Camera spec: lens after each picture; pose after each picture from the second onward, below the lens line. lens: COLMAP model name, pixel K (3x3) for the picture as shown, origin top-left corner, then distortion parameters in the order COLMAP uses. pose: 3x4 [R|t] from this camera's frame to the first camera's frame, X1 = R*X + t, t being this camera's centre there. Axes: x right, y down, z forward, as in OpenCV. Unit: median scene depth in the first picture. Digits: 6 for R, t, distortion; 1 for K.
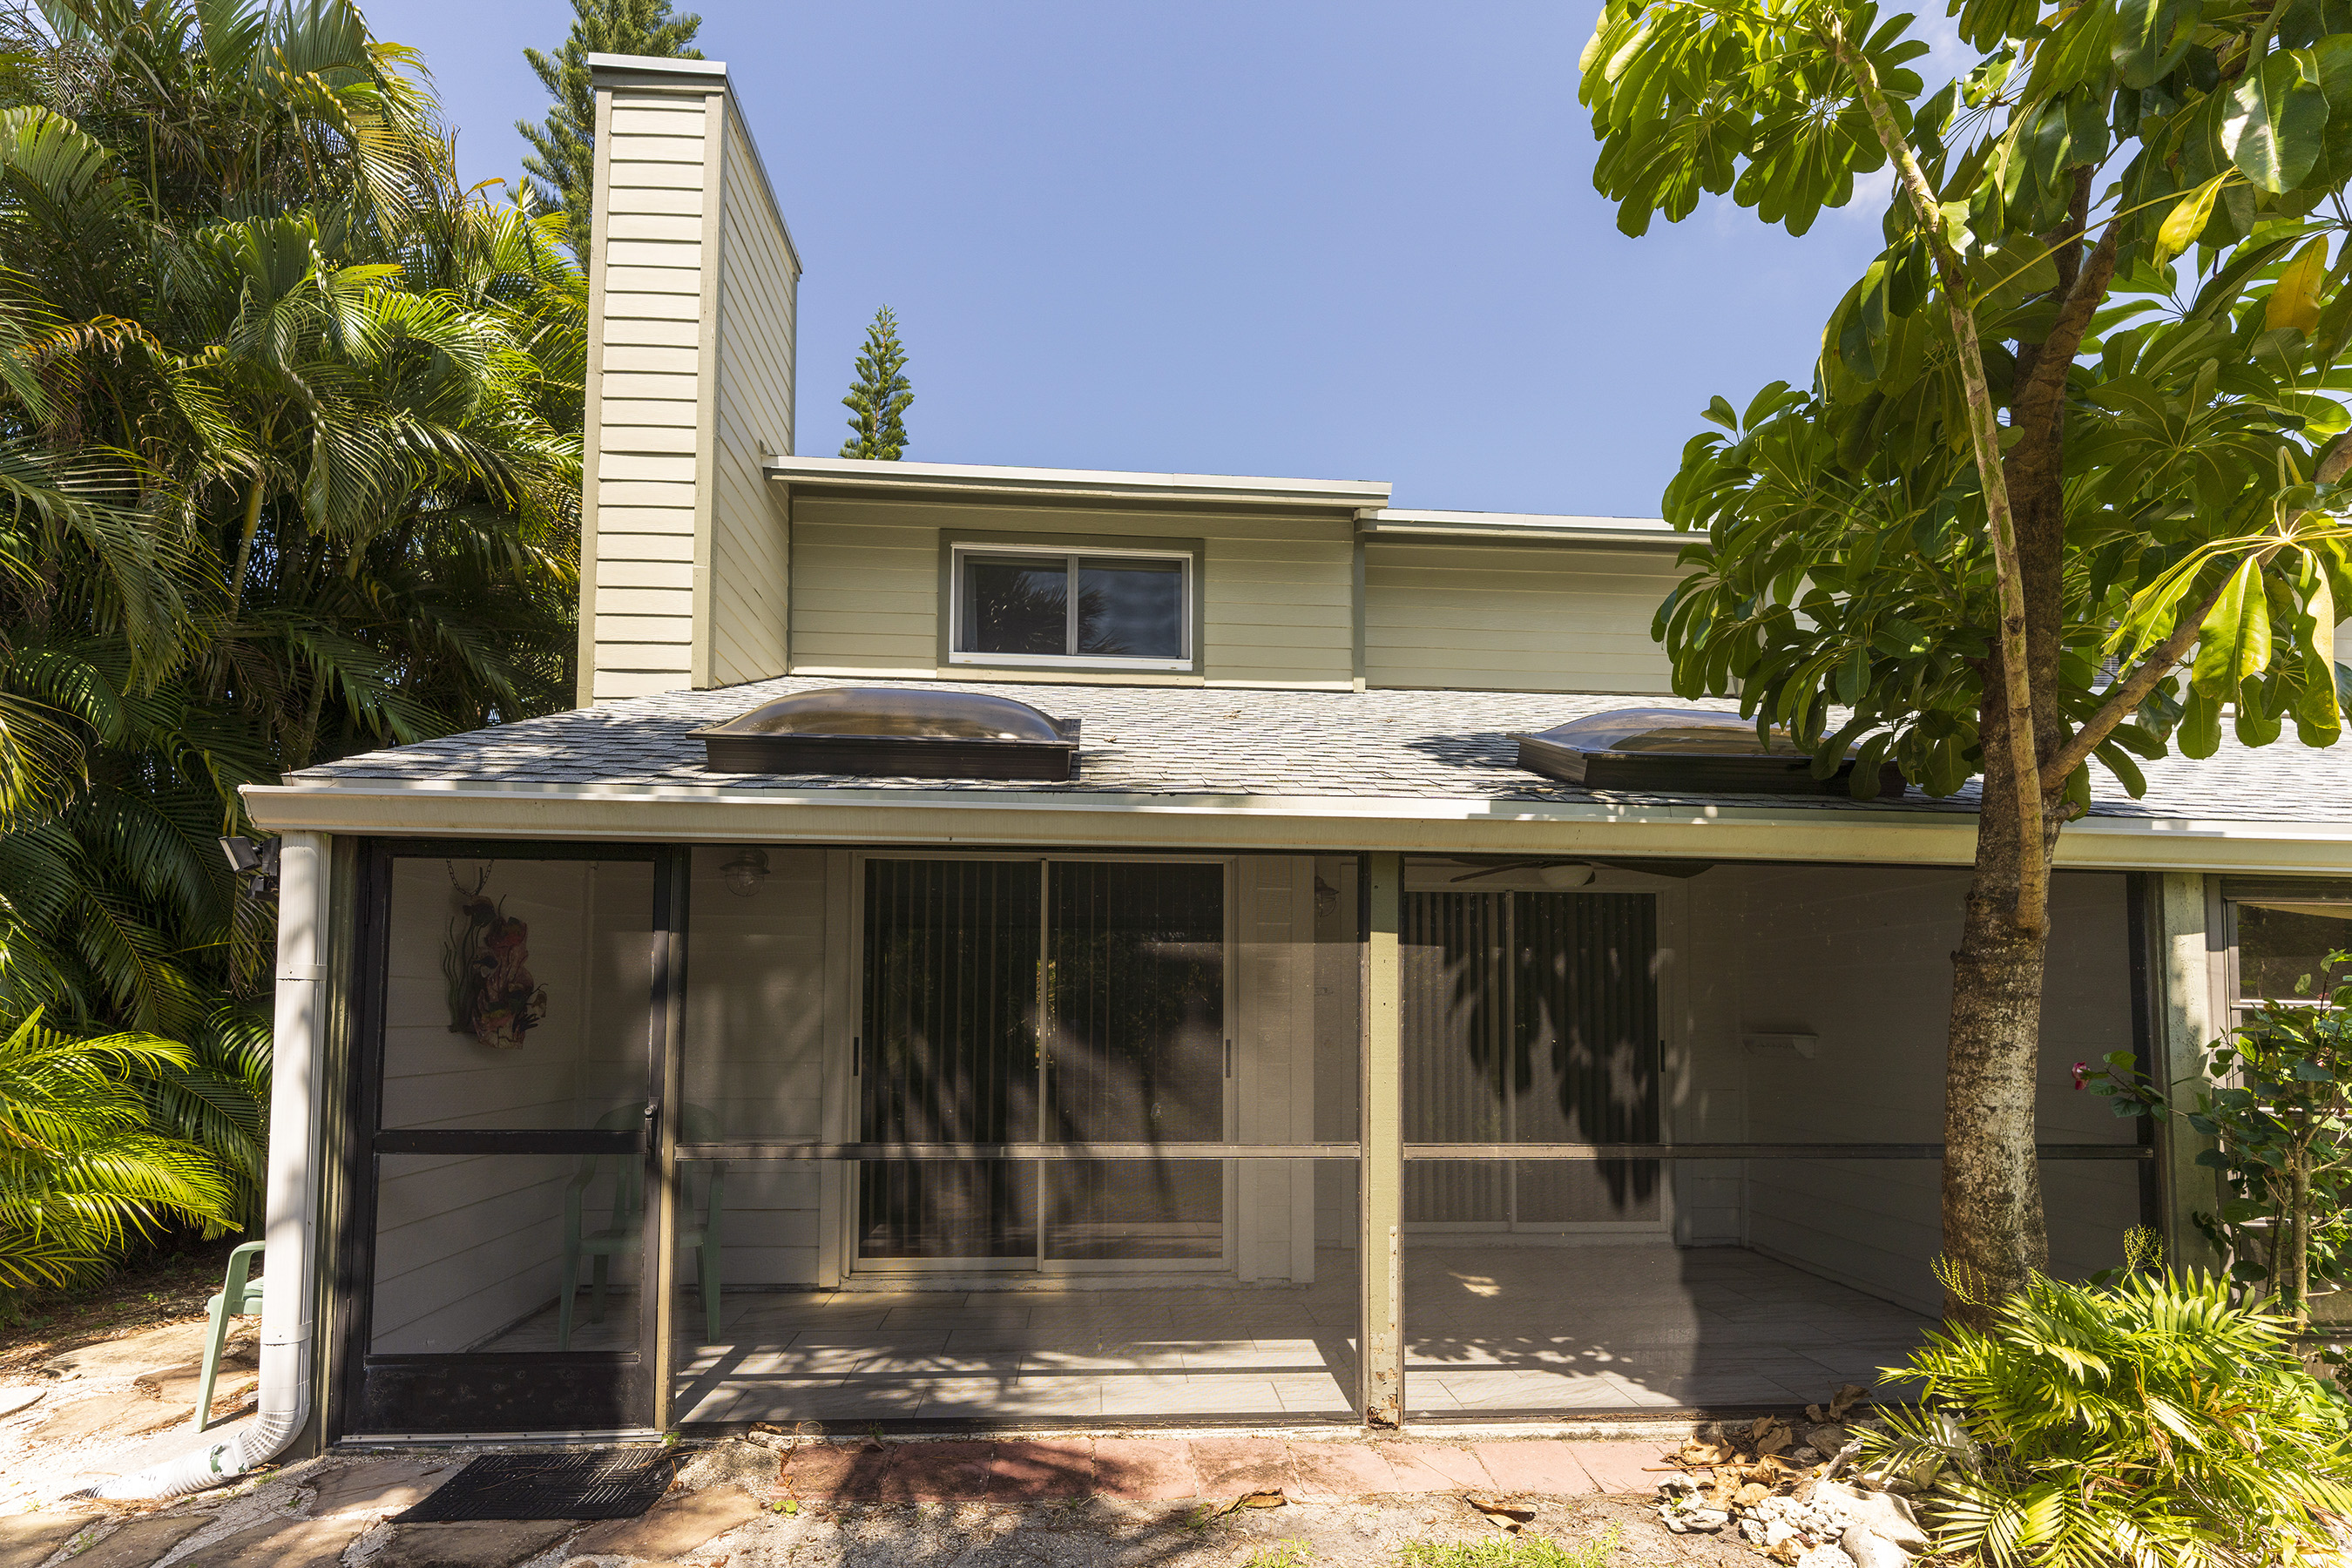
lens RADIAL K [[1000.5, 0, 1144.8], [0, 1000.5, 988.2], [0, 0, 1]] dist [0.002952, 0.000269]
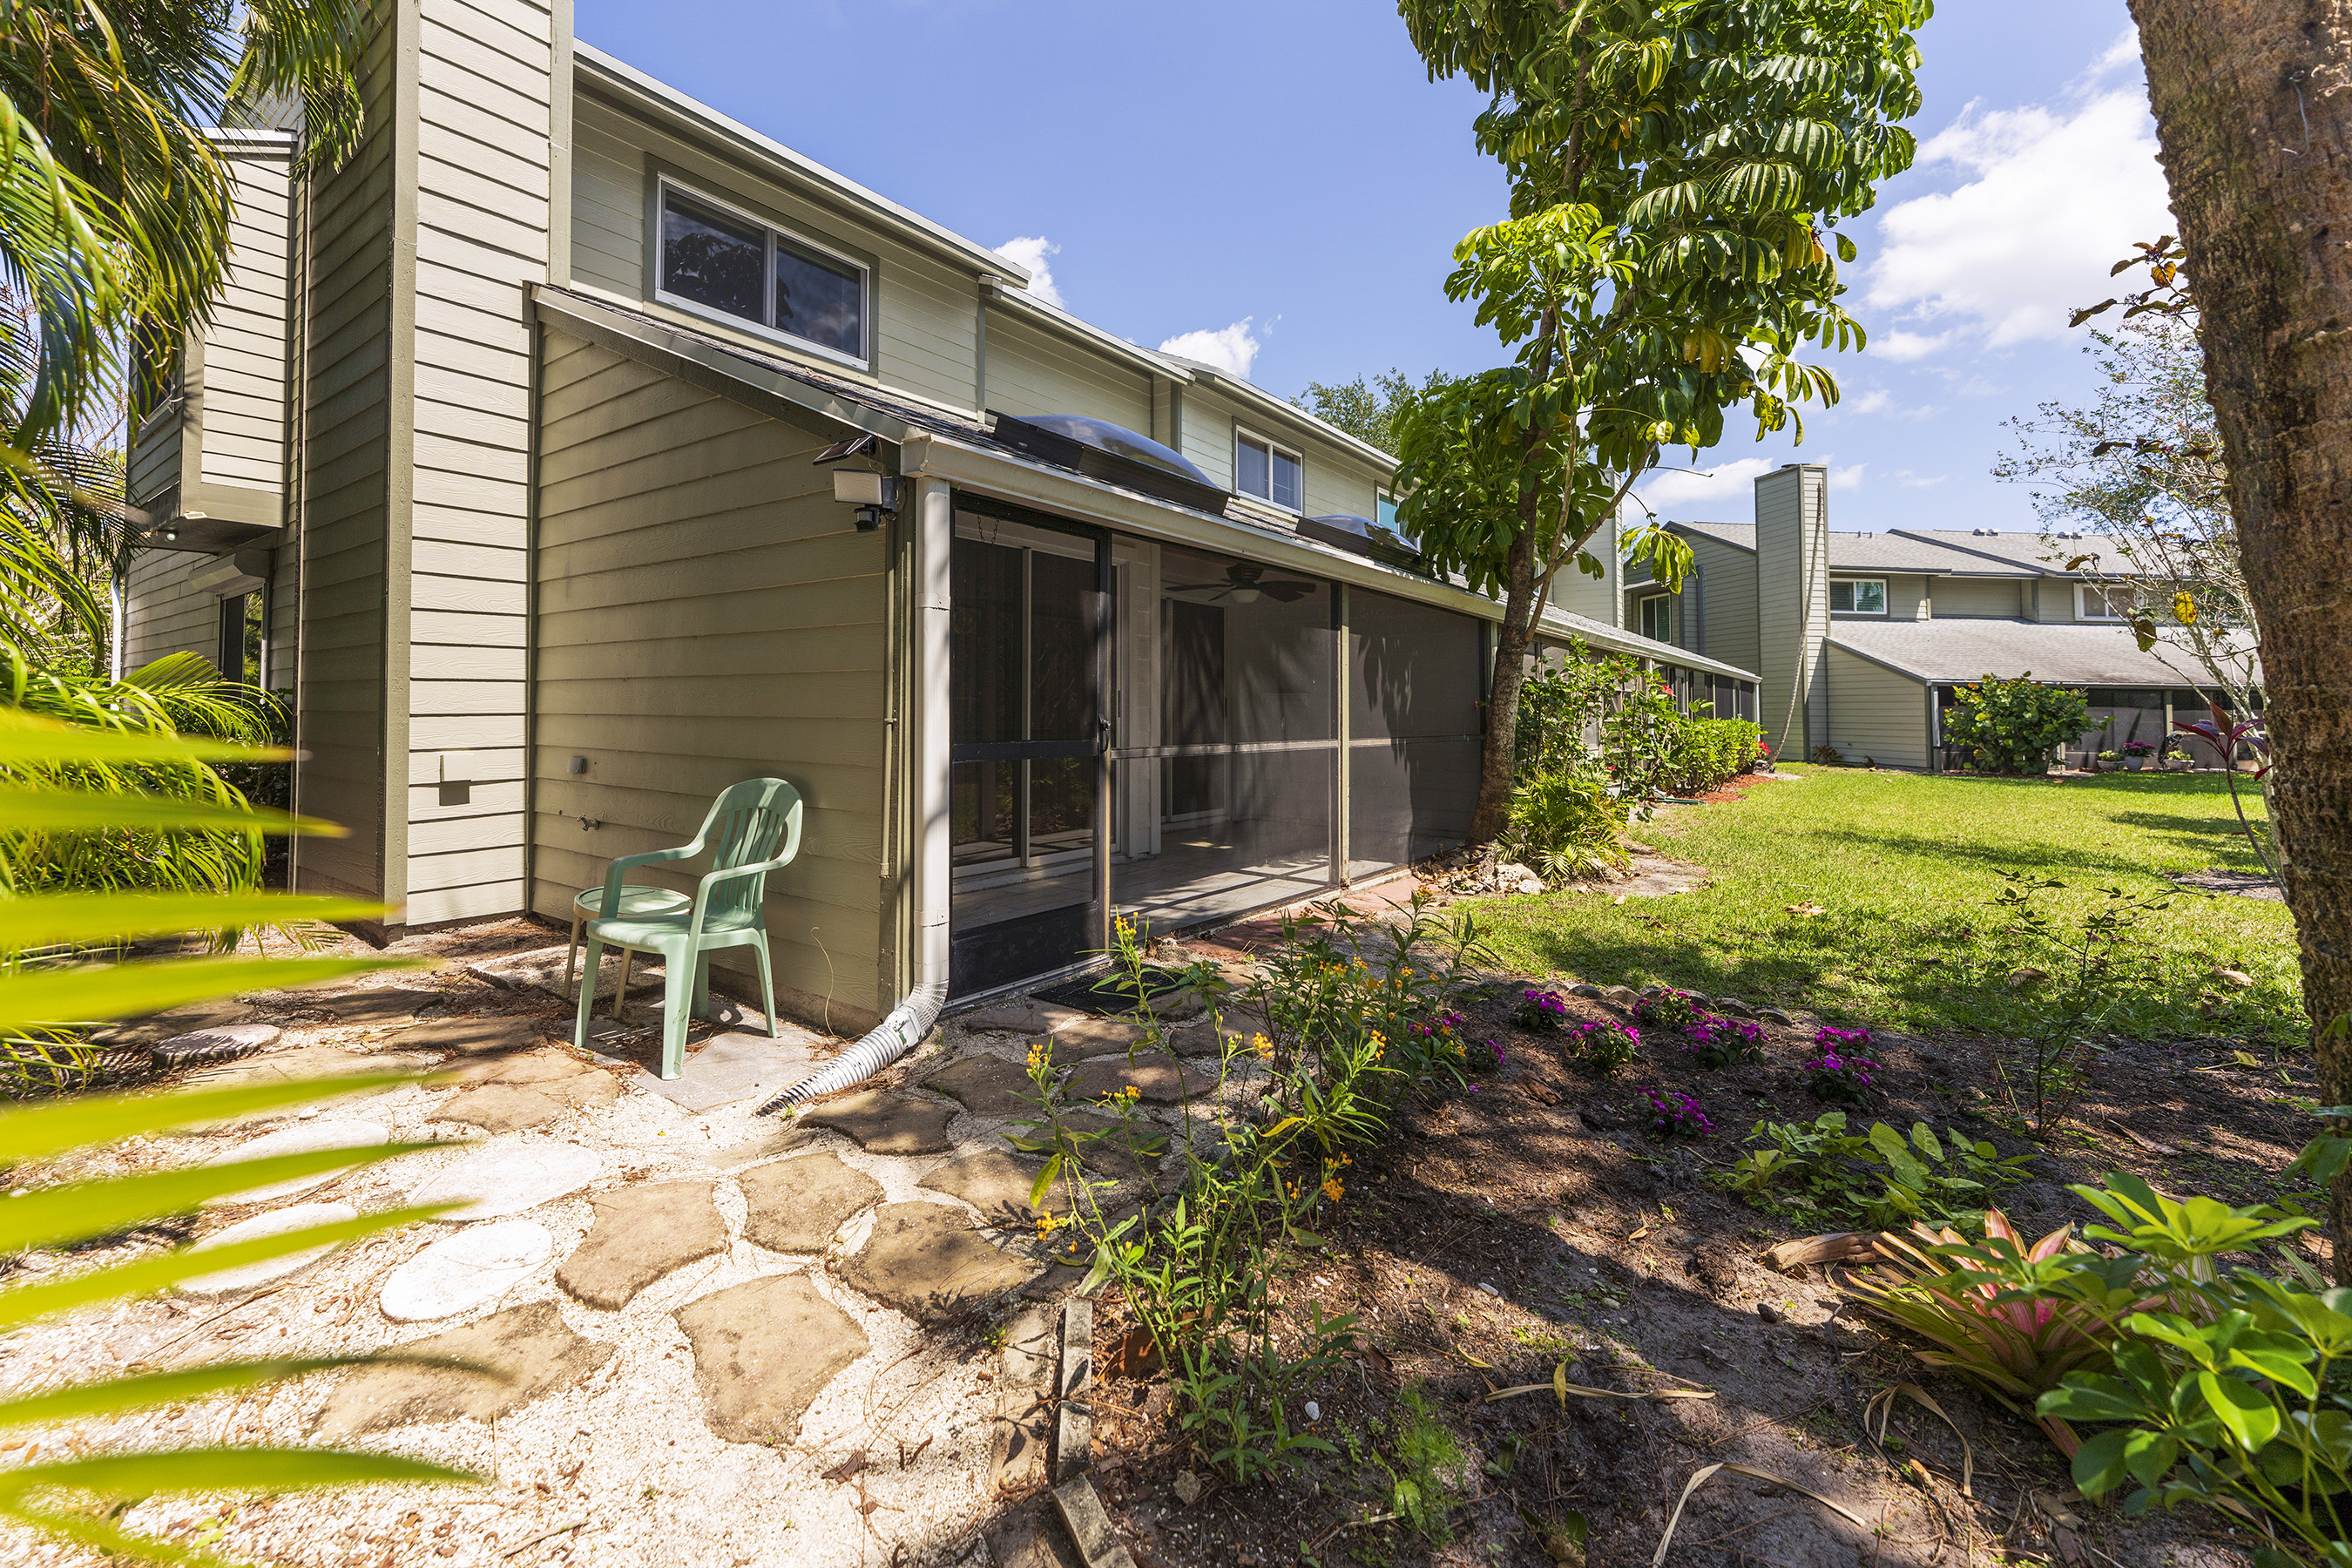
lens RADIAL K [[988.8, 0, 1166.8], [0, 988.8, 707.2], [0, 0, 1]] dist [-0.001725, -0.000094]
pose [[0.642074, 0.001245, 0.766642, -1.393250], [-0.021216, 0.999645, 0.016146, 0.072447], [-0.766349, -0.026632, 0.641872, 0.067896]]
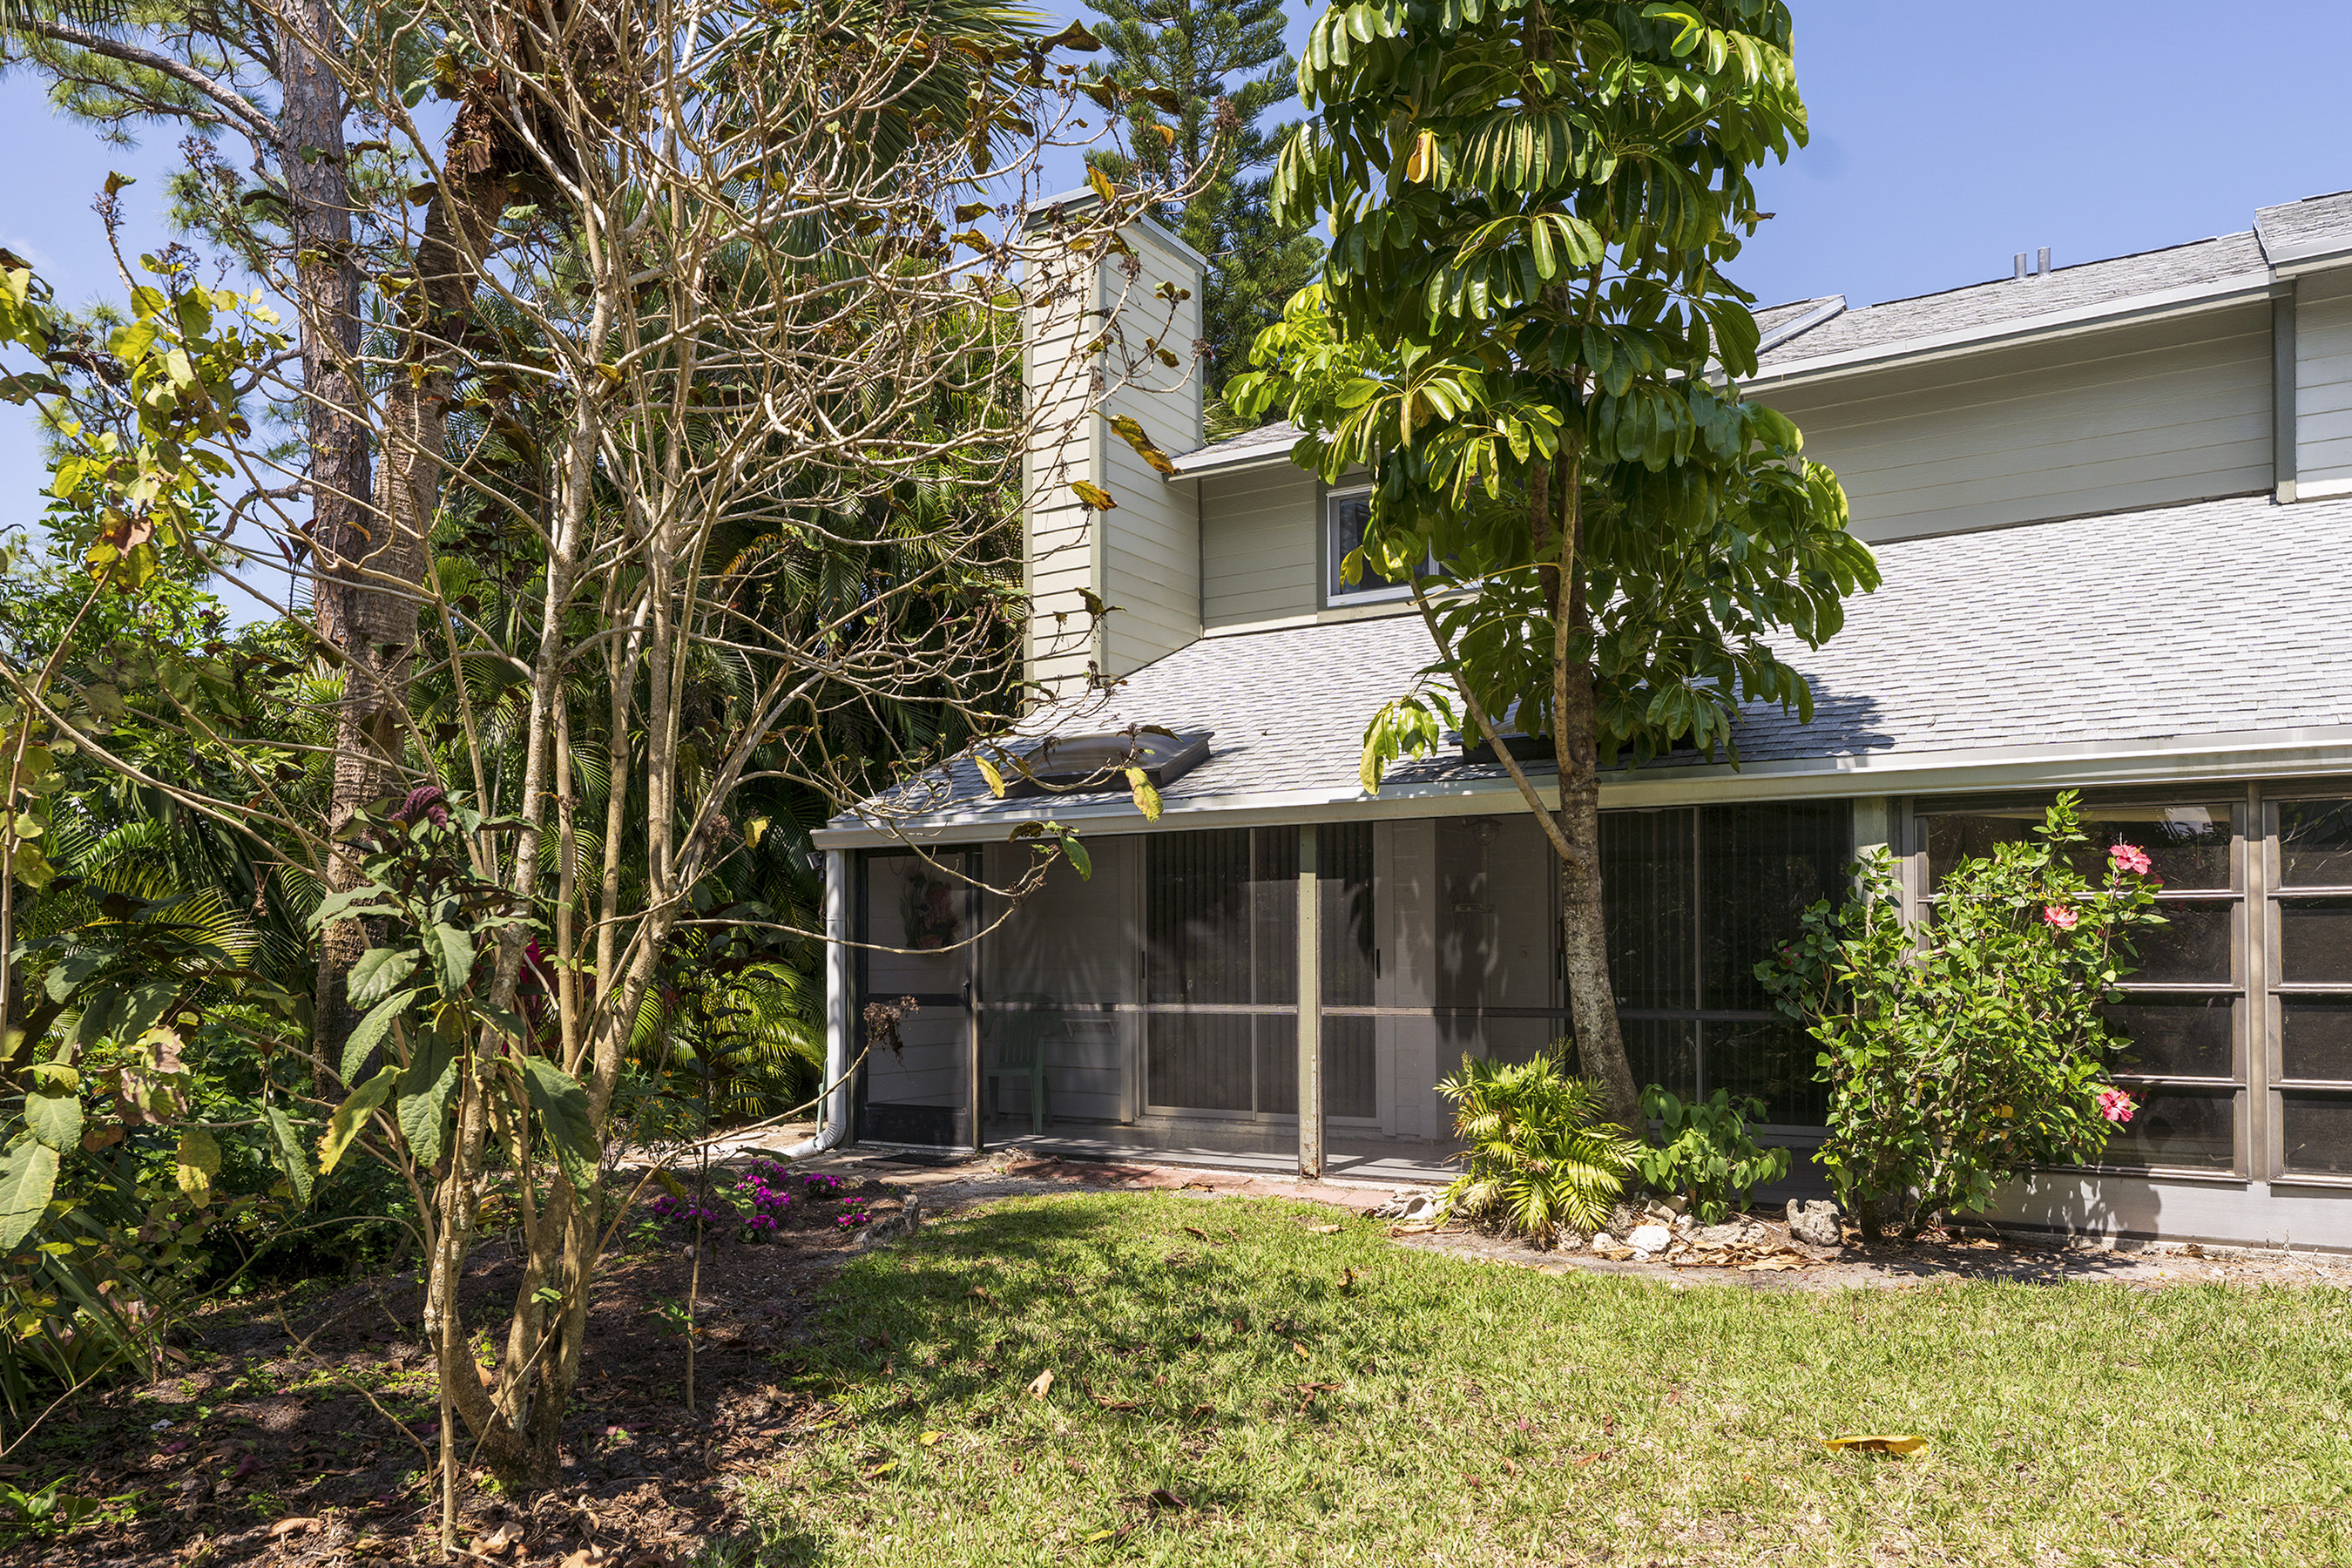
lens RADIAL K [[1678.3, 0, 1176.9], [0, 1678.3, 962.3], [0, 0, 1]] dist [-0.000127, -0.000241]
pose [[0.817283, -0.014019, -0.576067, 1.629867], [0.029721, 0.999399, 0.017845, 0.031659], [0.575470, -0.031705, 0.817208, -1.341780]]
